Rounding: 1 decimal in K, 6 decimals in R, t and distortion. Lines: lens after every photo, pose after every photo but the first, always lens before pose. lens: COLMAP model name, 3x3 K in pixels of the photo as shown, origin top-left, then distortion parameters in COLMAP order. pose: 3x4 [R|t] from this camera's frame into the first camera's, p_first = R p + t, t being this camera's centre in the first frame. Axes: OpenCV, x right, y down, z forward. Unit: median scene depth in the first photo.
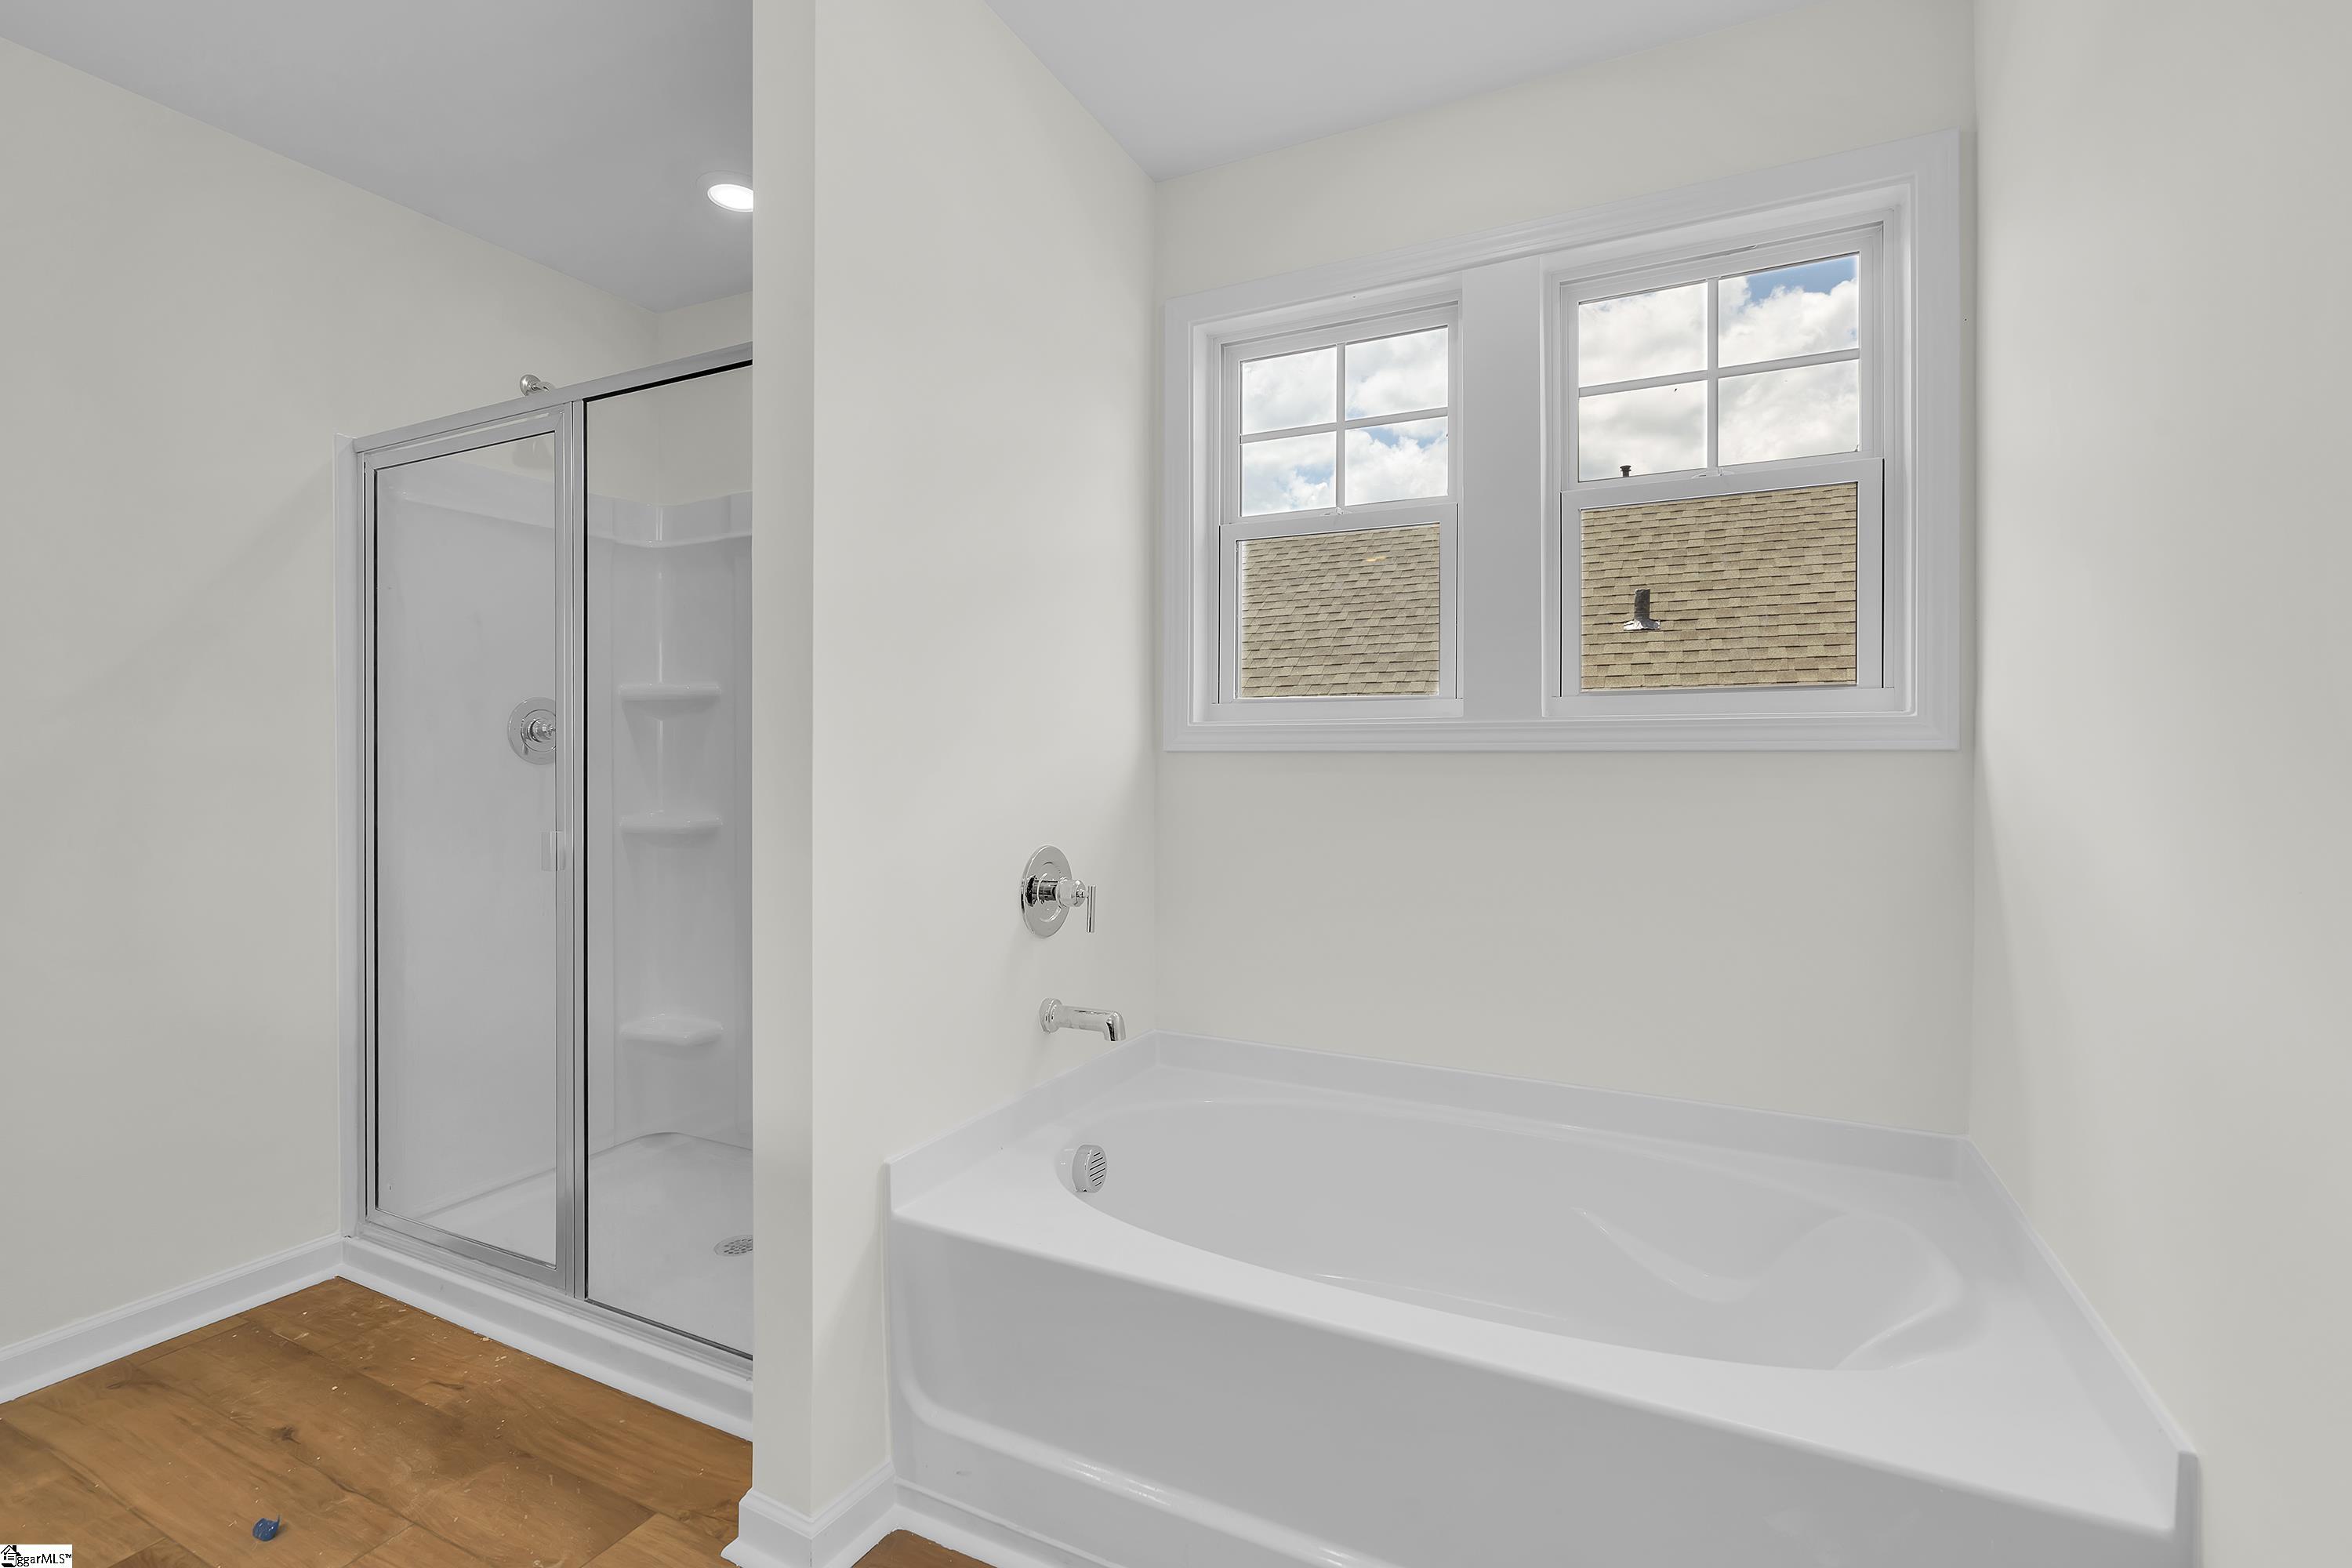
lens RADIAL K [[1073.3, 0, 1160.3], [0, 1073.3, 765.1], [0, 0, 1]] dist [-0.003953, 0.002555]
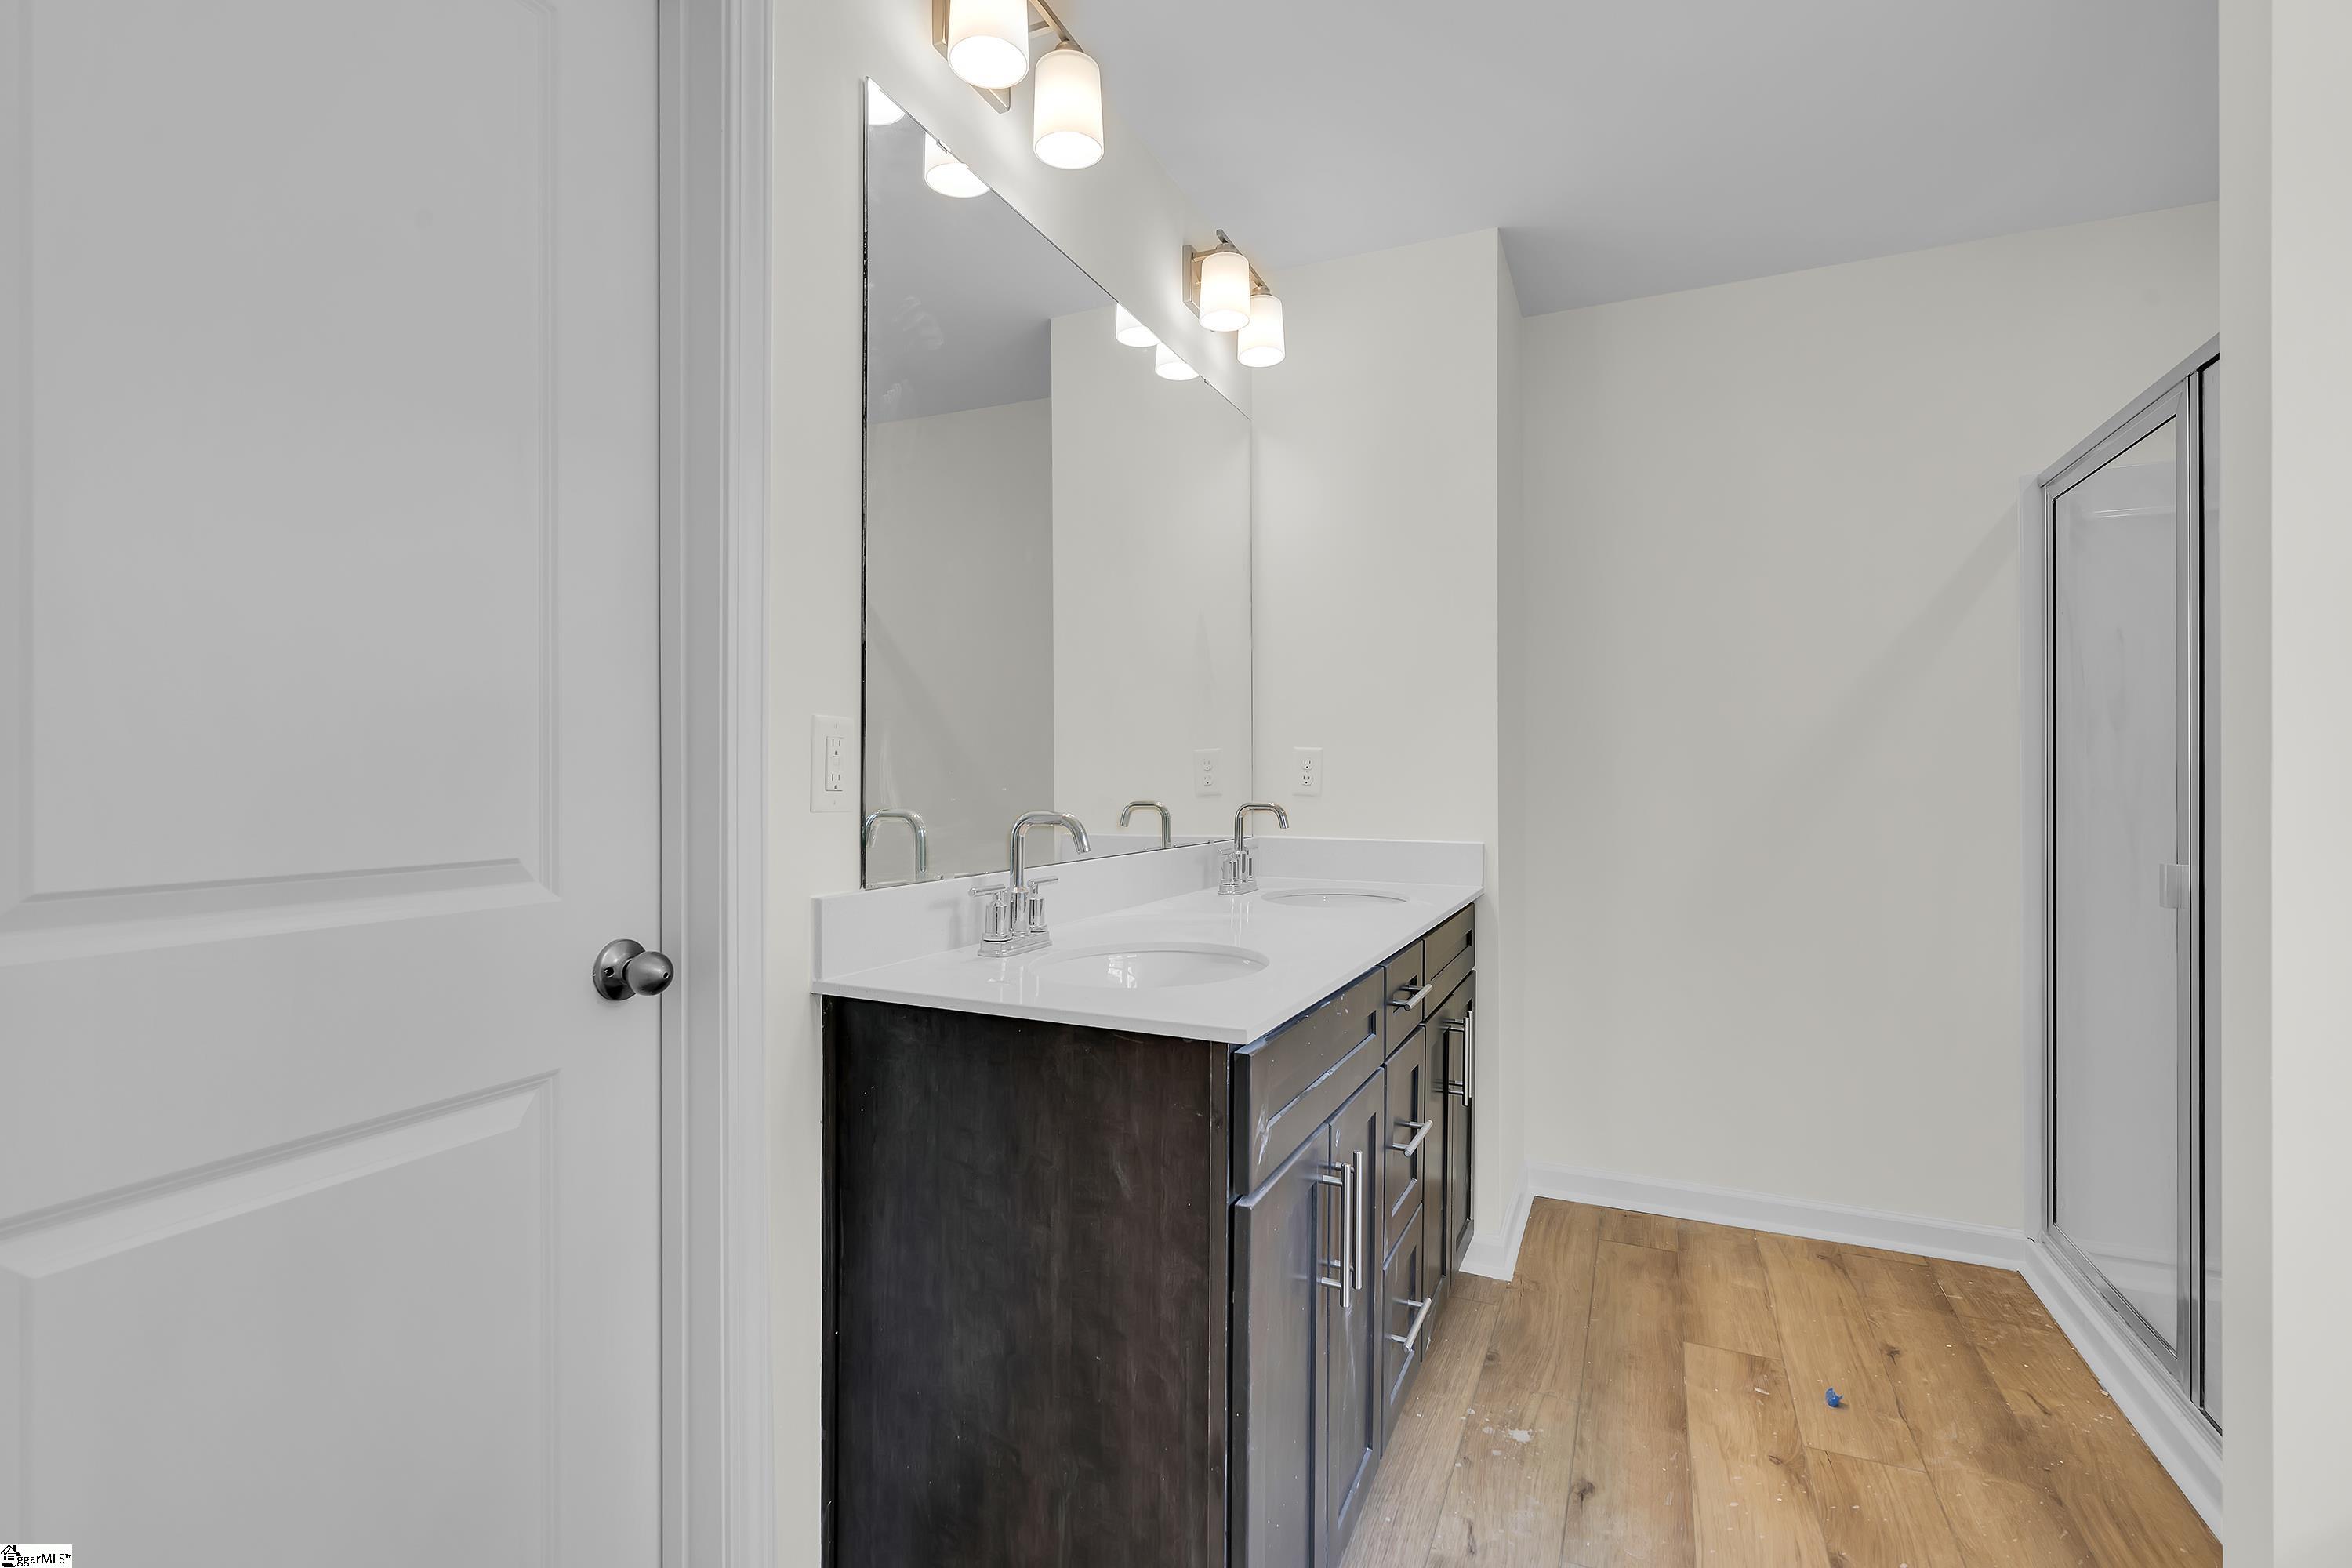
lens RADIAL K [[1073.3, 0, 1159.1], [0, 1073.3, 785.3], [0, 0, 1]] dist [-0.003953, 0.002555]
pose [[0.053820, 0.012876, -0.998468, 0.308331], [-0.012510, 0.999847, 0.012220, -0.004828], [0.998472, 0.011833, 0.053973, 0.120805]]
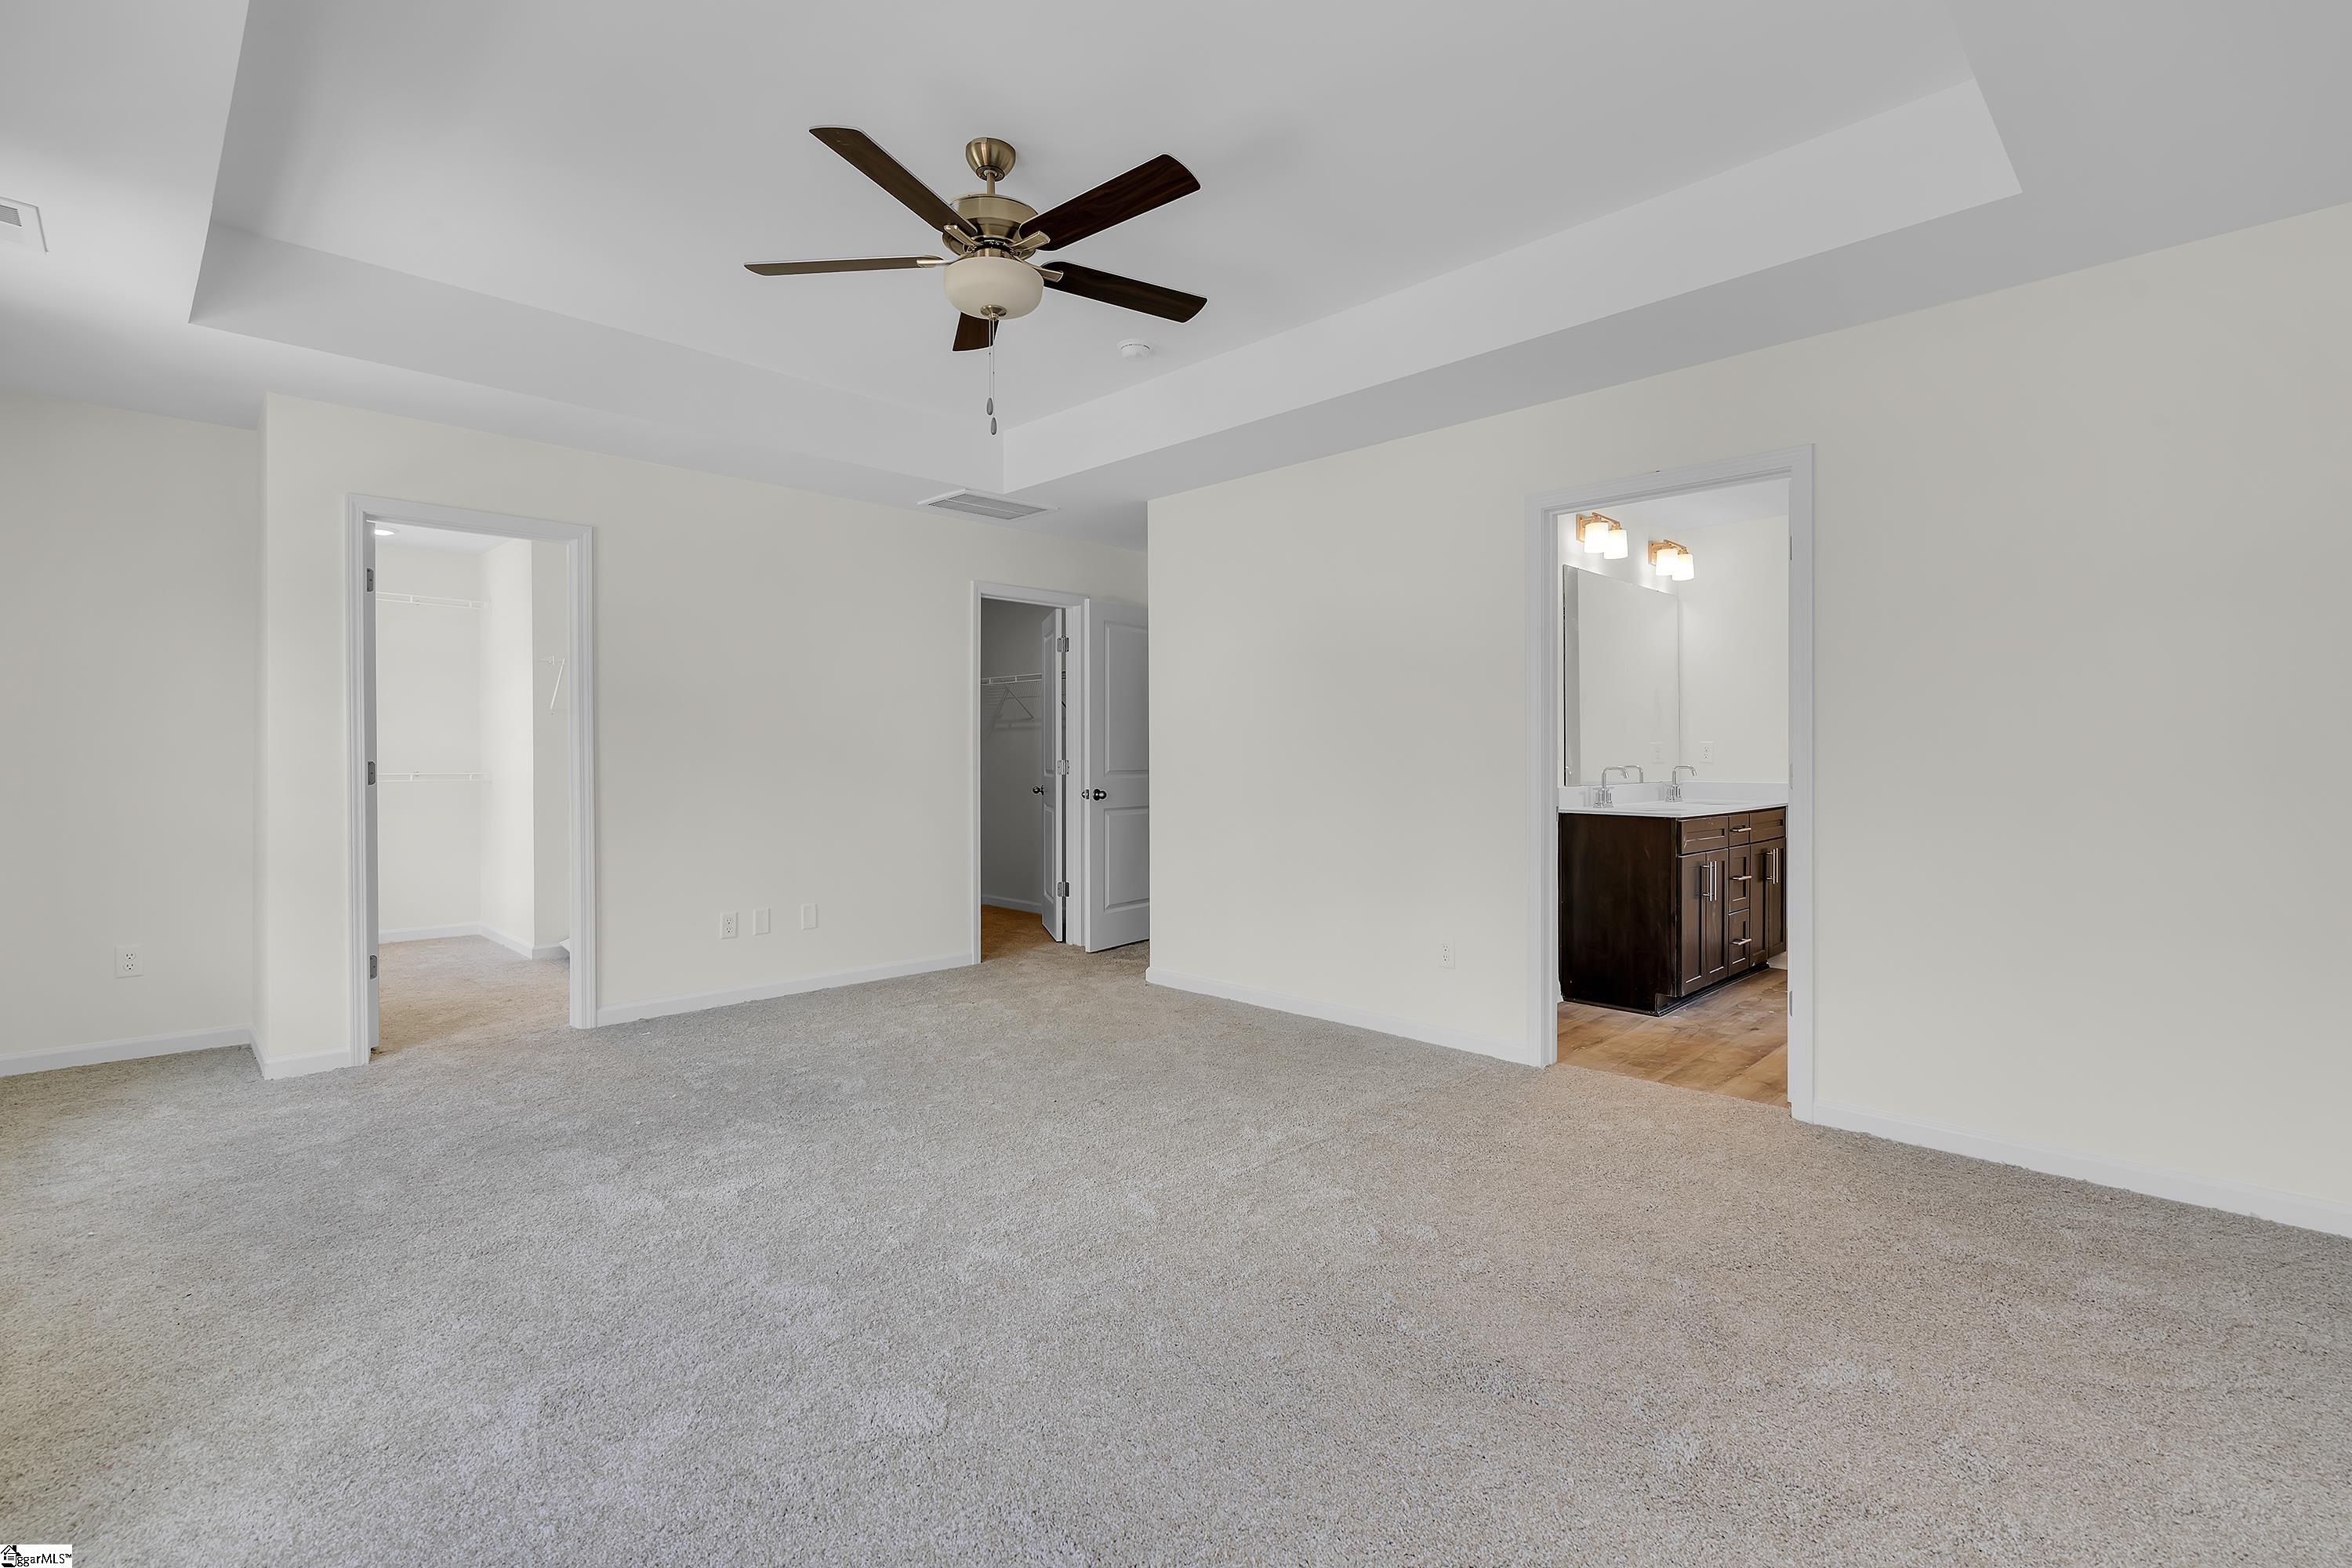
lens RADIAL K [[1073.3, 0, 1176.0], [0, 1073.3, 769.9], [0, 0, 1]] dist [-0.003953, 0.002555]
pose [[-0.292243, 0.013574, -0.956248, 3.506456], [-0.000538, 0.999897, 0.014358, 0.001691], [0.956344, 0.004711, -0.292205, -0.345862]]
